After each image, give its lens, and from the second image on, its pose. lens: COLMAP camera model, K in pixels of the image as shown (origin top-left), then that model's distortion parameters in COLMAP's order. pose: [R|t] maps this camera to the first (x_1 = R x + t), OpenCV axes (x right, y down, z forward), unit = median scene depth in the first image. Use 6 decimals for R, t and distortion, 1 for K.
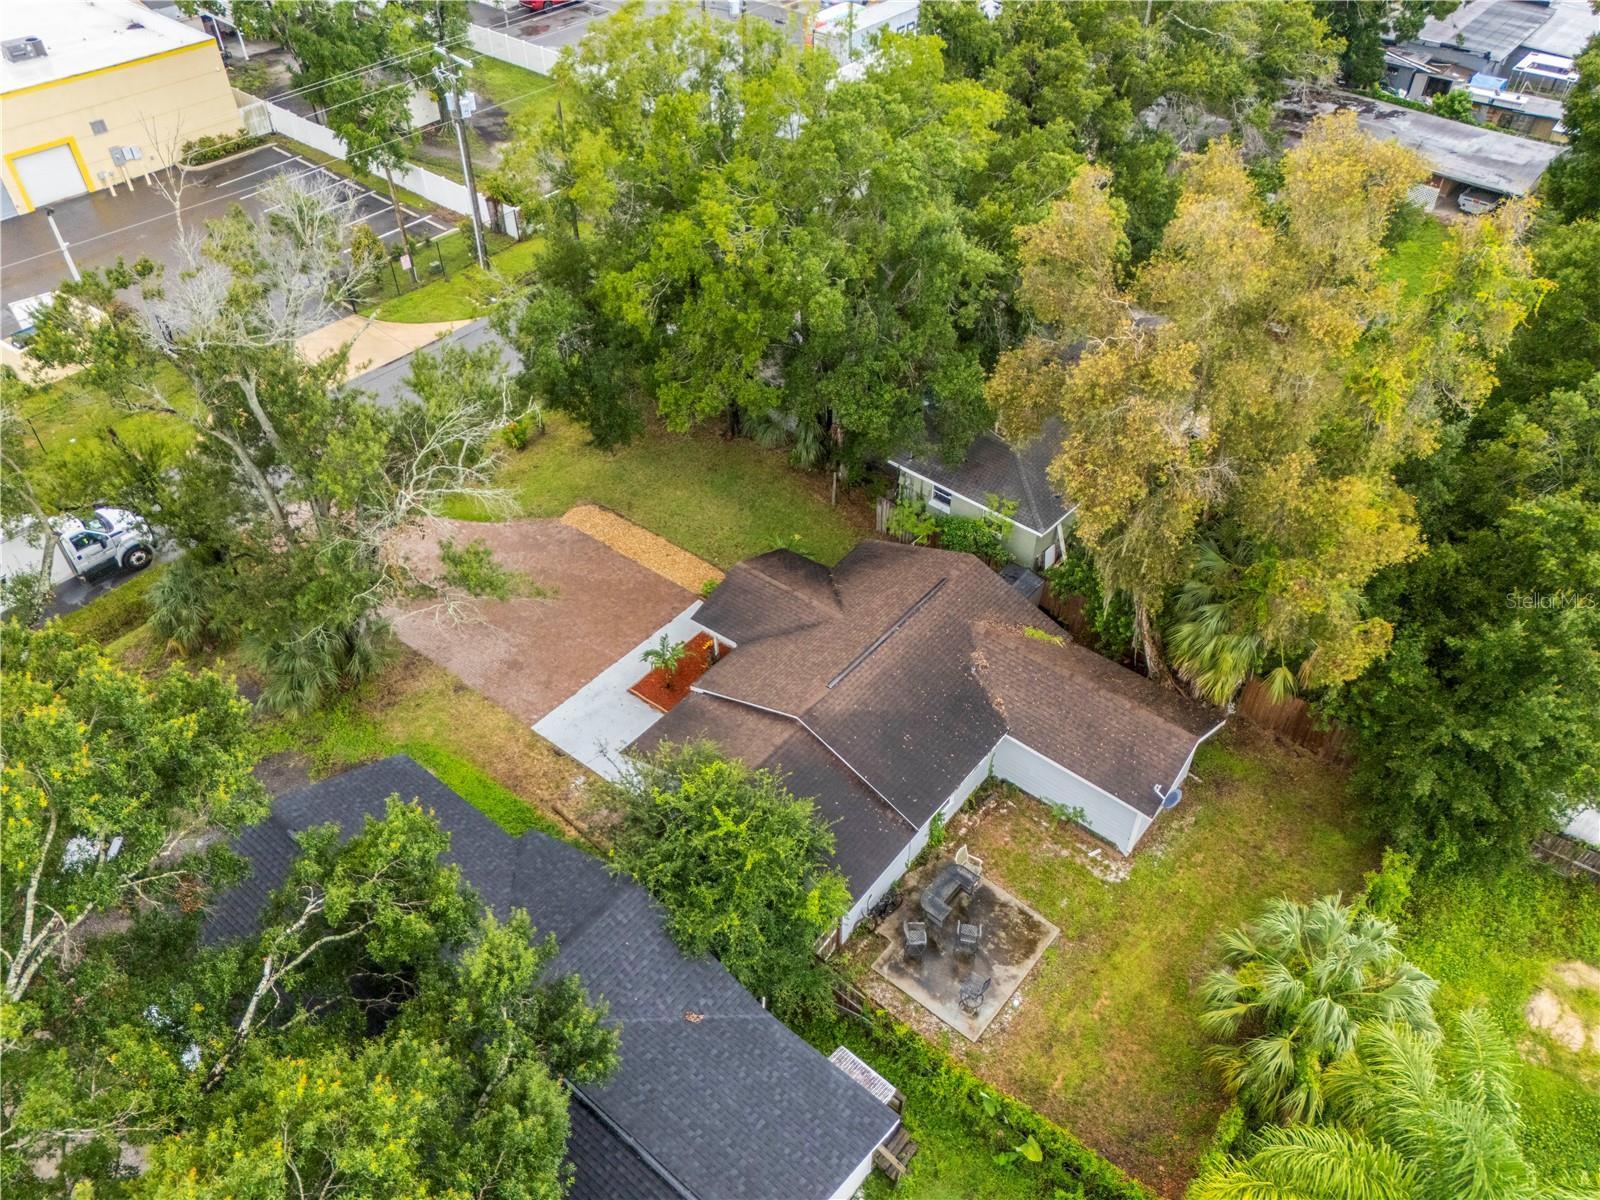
lens RADIAL K [[1176.4, 0, 803.7], [0, 1176.4, 603.6], [0, 0, 1]] dist [0.082849, -0.070034]
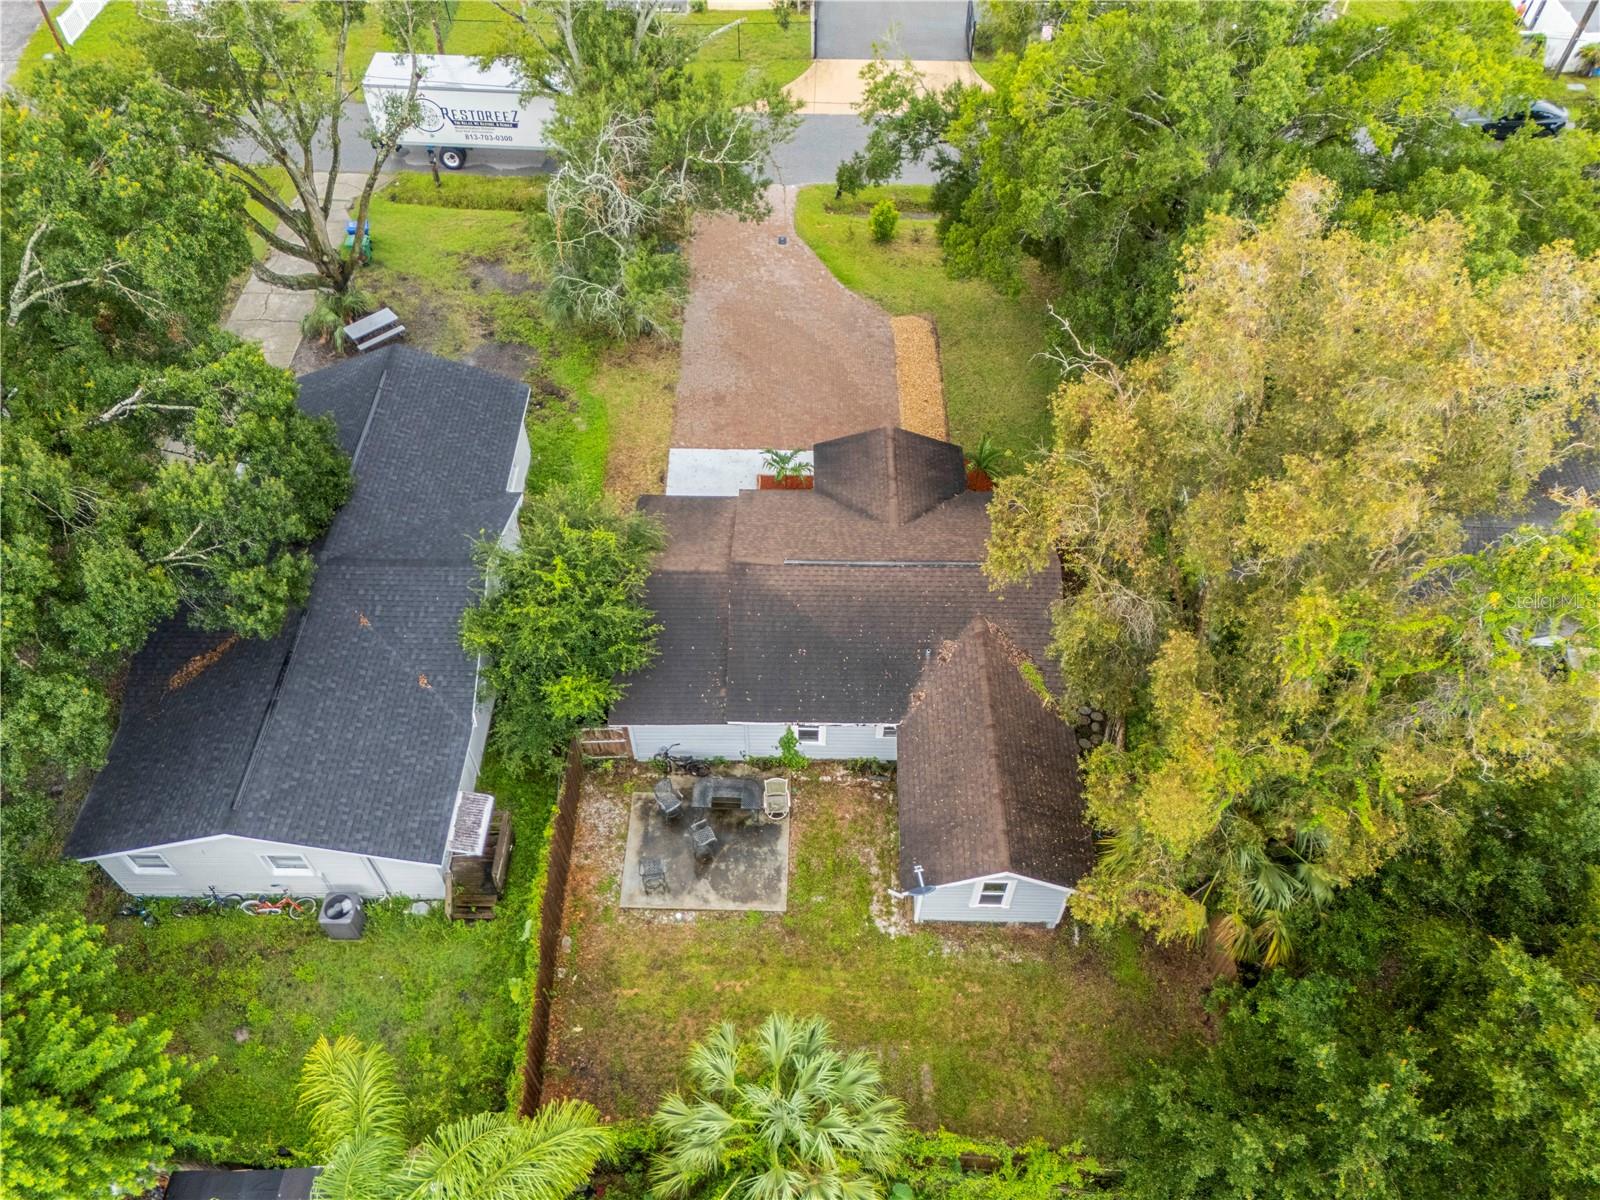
lens RADIAL K [[1176.4, 0, 803.7], [0, 1176.4, 603.6], [0, 0, 1]] dist [0.082849, -0.070034]
pose [[0.621999, 0.612988, -0.487198, 0.439772], [-0.534658, 0.787064, 0.307687, -0.173194], [0.572065, 0.069103, 0.817292, 0.193379]]
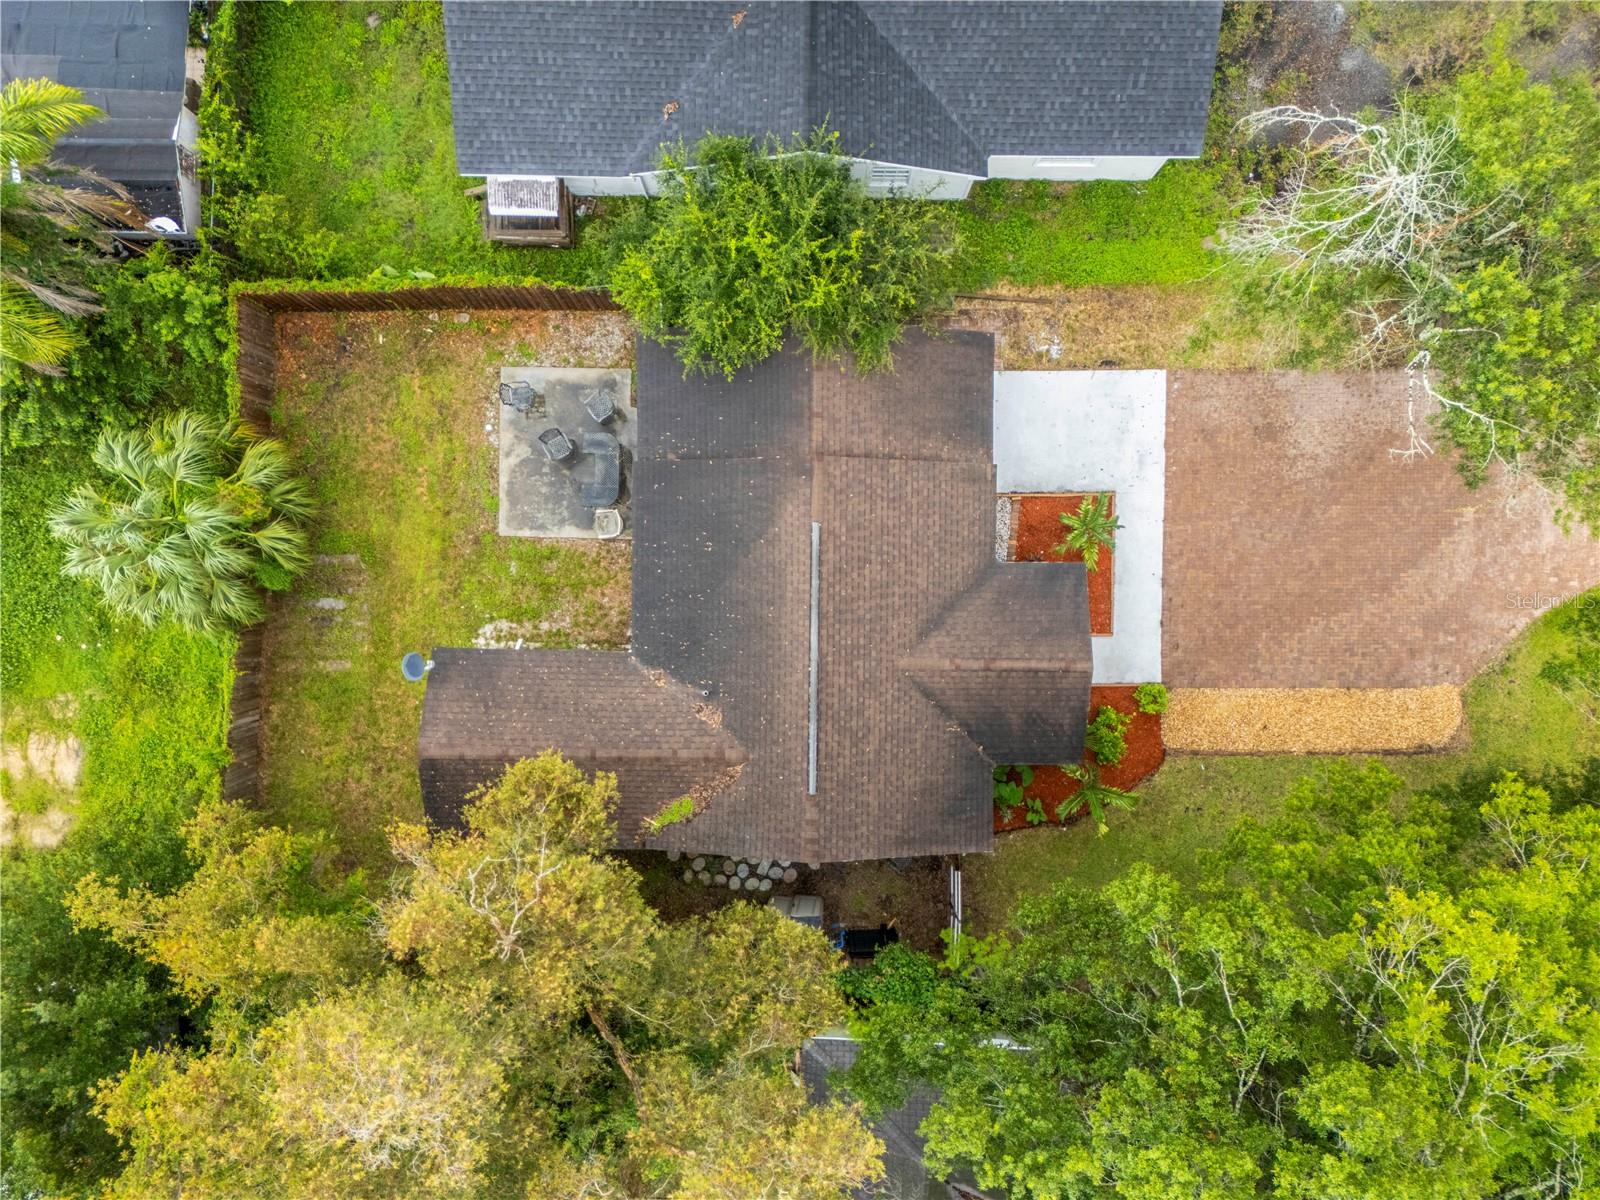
lens RADIAL K [[1176.4, 0, 803.7], [0, 1176.4, 603.6], [0, 0, 1]] dist [0.082849, -0.070034]
pose [[-0.783447, 0.621390, 0.009269, 0.045348], [-0.421011, -0.541663, 0.727565, -0.438033], [0.457122, 0.566106, 0.685977, 0.419482]]
